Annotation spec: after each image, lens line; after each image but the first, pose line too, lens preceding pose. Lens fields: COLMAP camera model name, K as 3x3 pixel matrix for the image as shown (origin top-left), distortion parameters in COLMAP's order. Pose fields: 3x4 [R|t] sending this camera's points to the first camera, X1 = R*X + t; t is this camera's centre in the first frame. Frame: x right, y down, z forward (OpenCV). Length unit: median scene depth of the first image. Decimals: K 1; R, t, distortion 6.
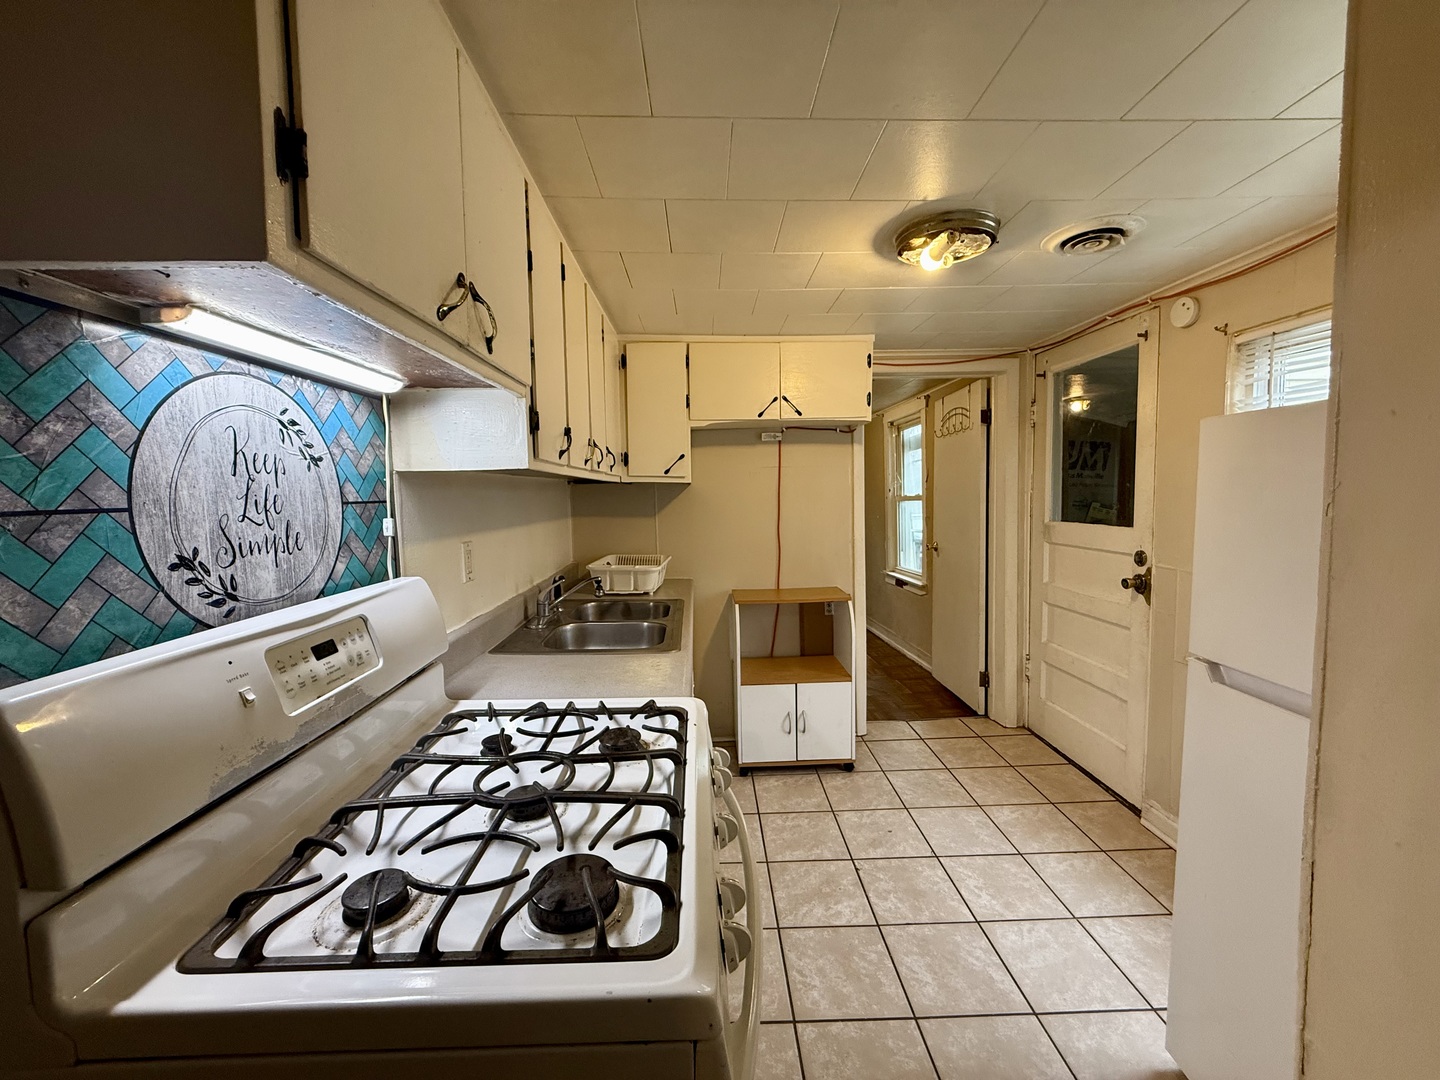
lens RADIAL K [[570.5, 0, 717.1], [0, 570.5, 539.3], [0, 0, 1]] dist [-0.000908, 0.000002]
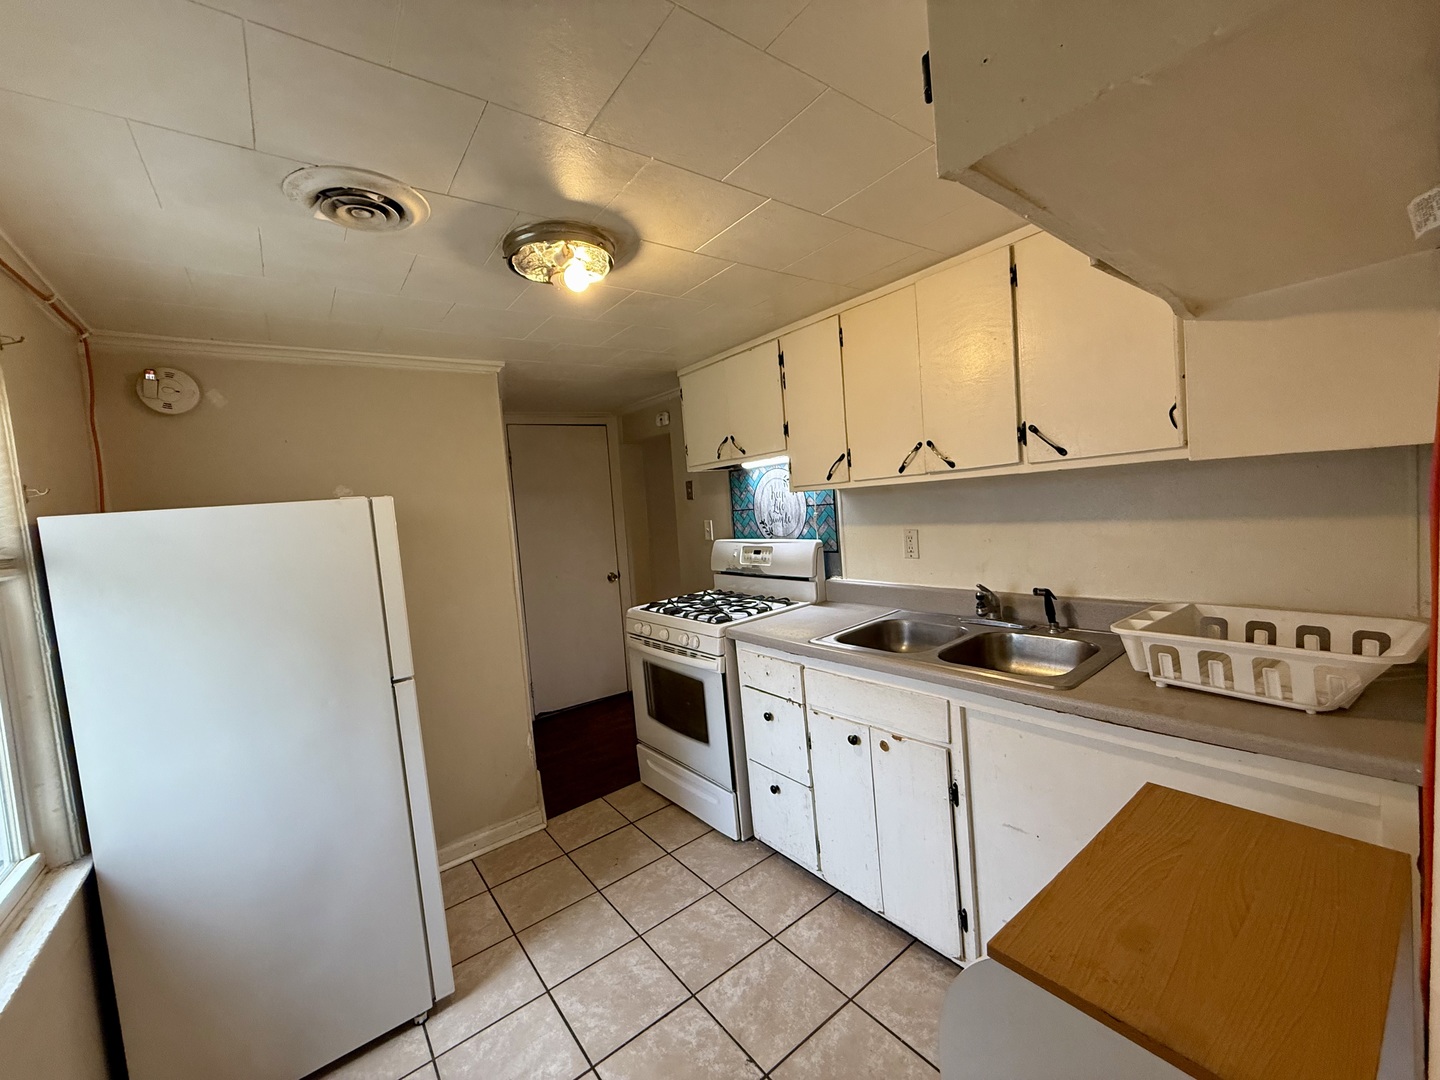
lens RADIAL K [[570.5, 0, 717.1], [0, 570.5, 539.3], [0, 0, 1]] dist [-0.000908, 0.000002]
pose [[-0.807170, 0.123836, -0.577184, 1.163951], [0.051144, 0.988743, 0.140614, -0.297966], [0.588099, 0.083980, -0.804417, 2.861161]]
